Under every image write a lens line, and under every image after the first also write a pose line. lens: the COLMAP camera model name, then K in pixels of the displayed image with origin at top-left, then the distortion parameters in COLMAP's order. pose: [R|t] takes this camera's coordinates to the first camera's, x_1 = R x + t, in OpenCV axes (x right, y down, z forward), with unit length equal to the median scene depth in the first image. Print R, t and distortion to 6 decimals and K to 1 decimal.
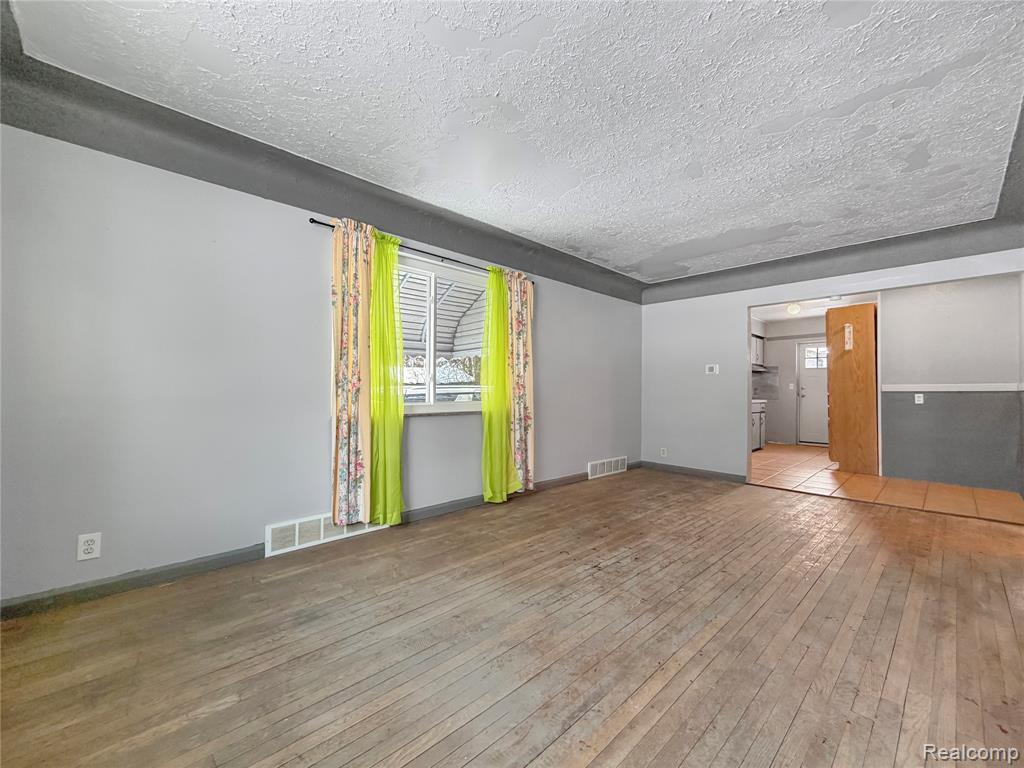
lens RADIAL K [[421.2, 0, 511.9], [0, 421.2, 383.4], [0, 0, 1]] dist [0.002116, -0.000473]
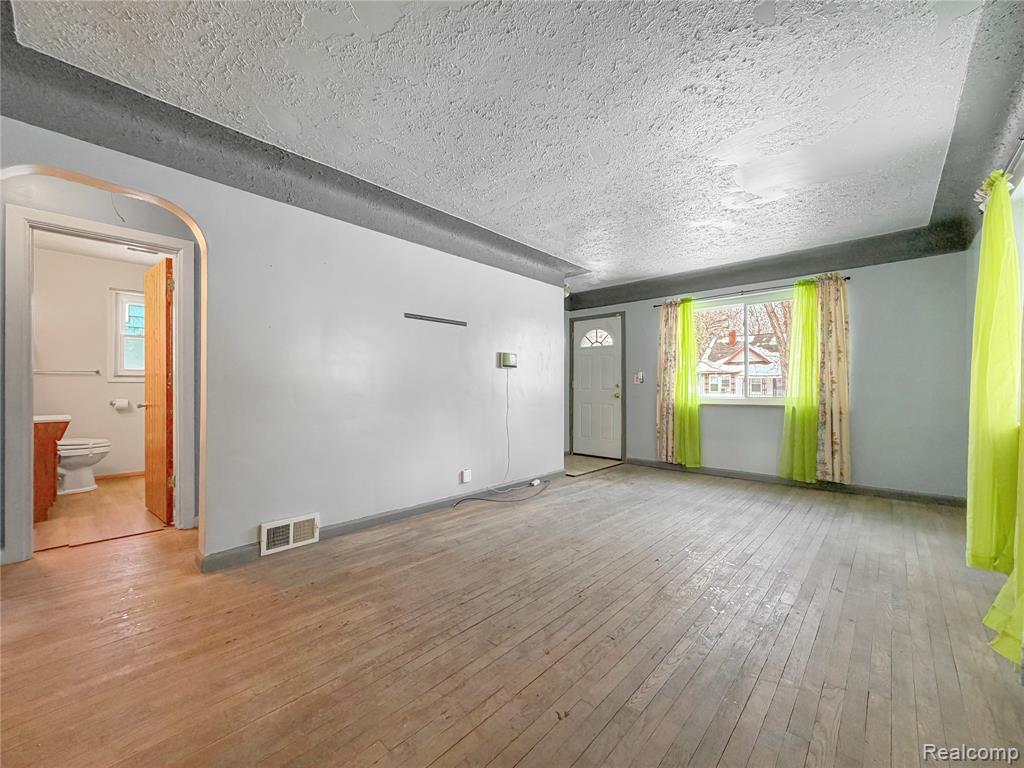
lens RADIAL K [[421.2, 0, 511.4], [0, 421.2, 389.1], [0, 0, 1]] dist [0.002116, -0.000473]
pose [[-0.997496, -0.015318, -0.069043, 0.624147], [-0.014828, 0.999861, -0.007606, 0.026674], [0.069150, -0.006563, -0.997585, 1.719583]]
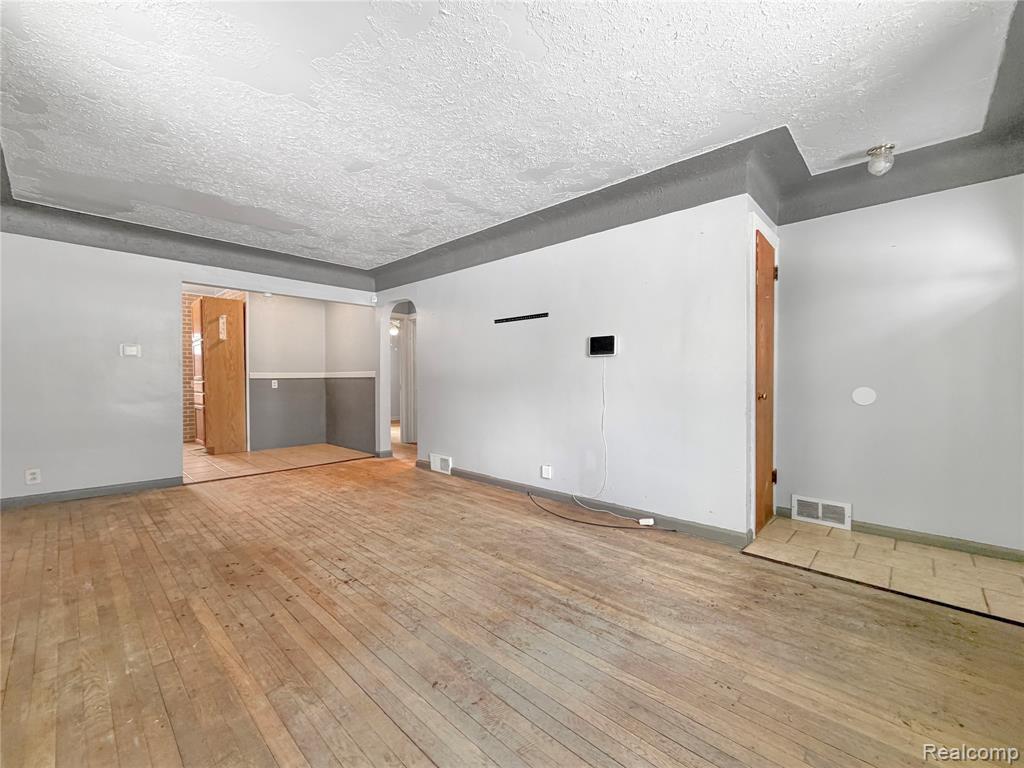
lens RADIAL K [[421.2, 0, 513.3], [0, 421.2, 386.7], [0, 0, 1]] dist [0.002116, -0.000473]
pose [[-0.050966, -0.023397, 0.998426, -0.561830], [-0.015253, 0.999627, 0.022647, 0.007212], [-0.998584, -0.014074, -0.051303, 0.589225]]
